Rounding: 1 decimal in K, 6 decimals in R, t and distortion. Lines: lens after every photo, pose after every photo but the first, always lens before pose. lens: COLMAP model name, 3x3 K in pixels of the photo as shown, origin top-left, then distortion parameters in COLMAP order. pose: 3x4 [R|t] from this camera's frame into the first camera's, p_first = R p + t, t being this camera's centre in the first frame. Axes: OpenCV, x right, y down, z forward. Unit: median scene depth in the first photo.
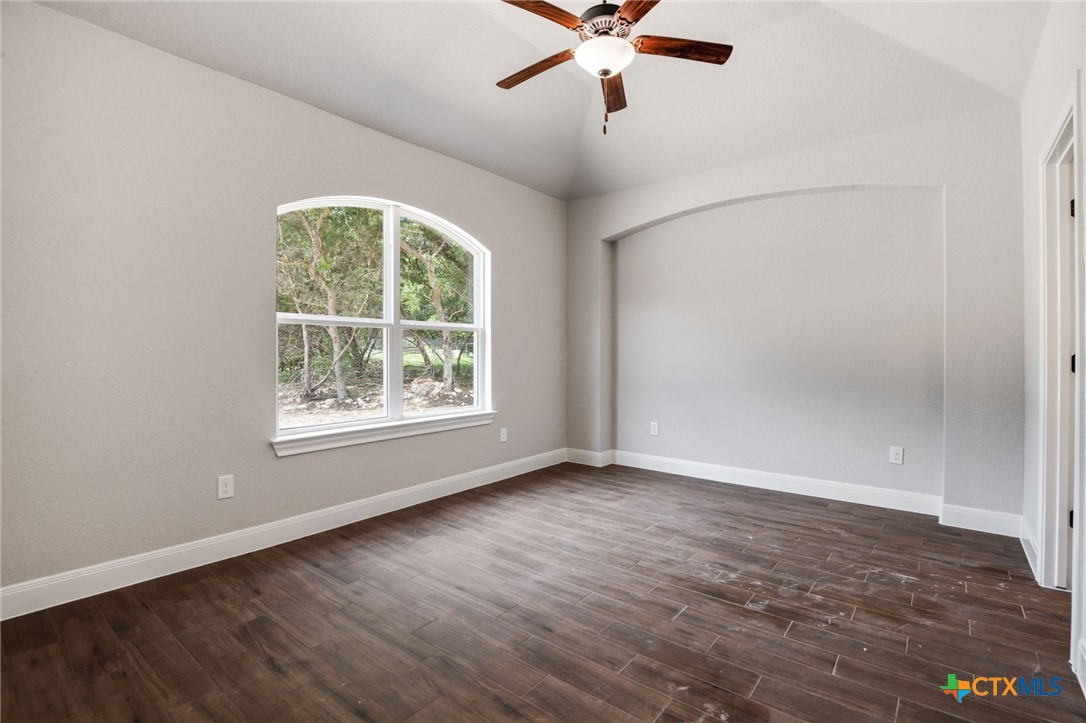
lens RADIAL K [[503.0, 0, 546.0], [0, 503.0, 354.2], [0, 0, 1]] dist [-0.016659, -0.001421]
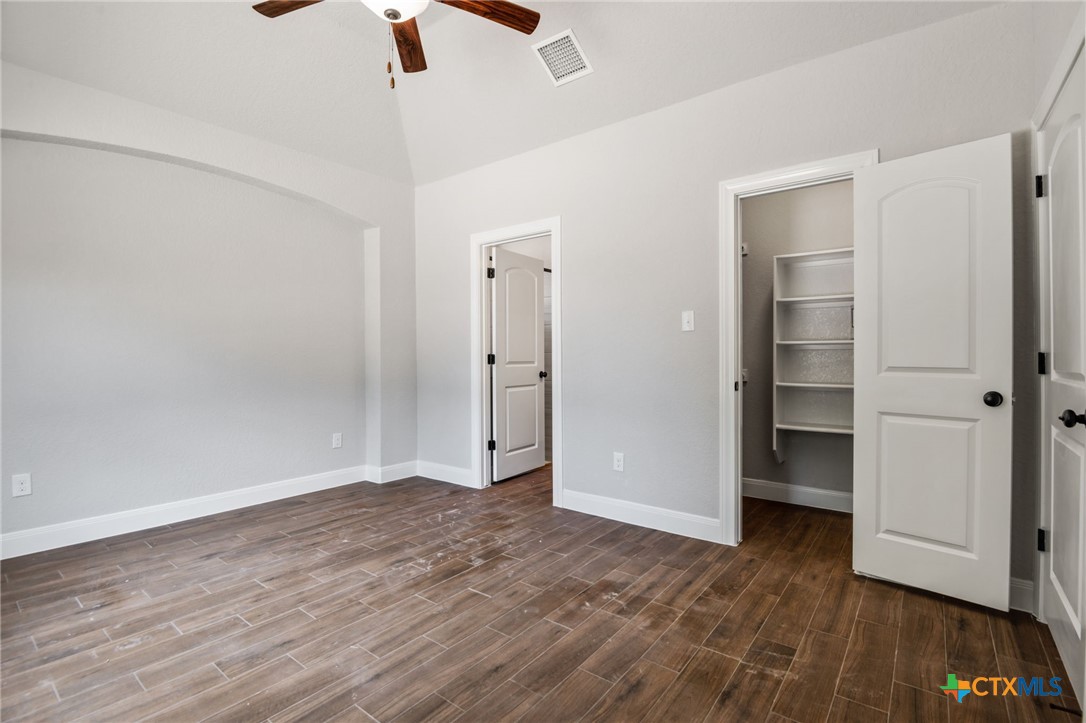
lens RADIAL K [[503.0, 0, 545.4], [0, 503.0, 359.2], [0, 0, 1]] dist [-0.016659, -0.001421]
pose [[-0.017912, -0.012275, 0.999764, -0.649417], [0.008687, 0.999885, 0.012433, -0.000753], [-0.999802, 0.008908, -0.017804, 0.696831]]
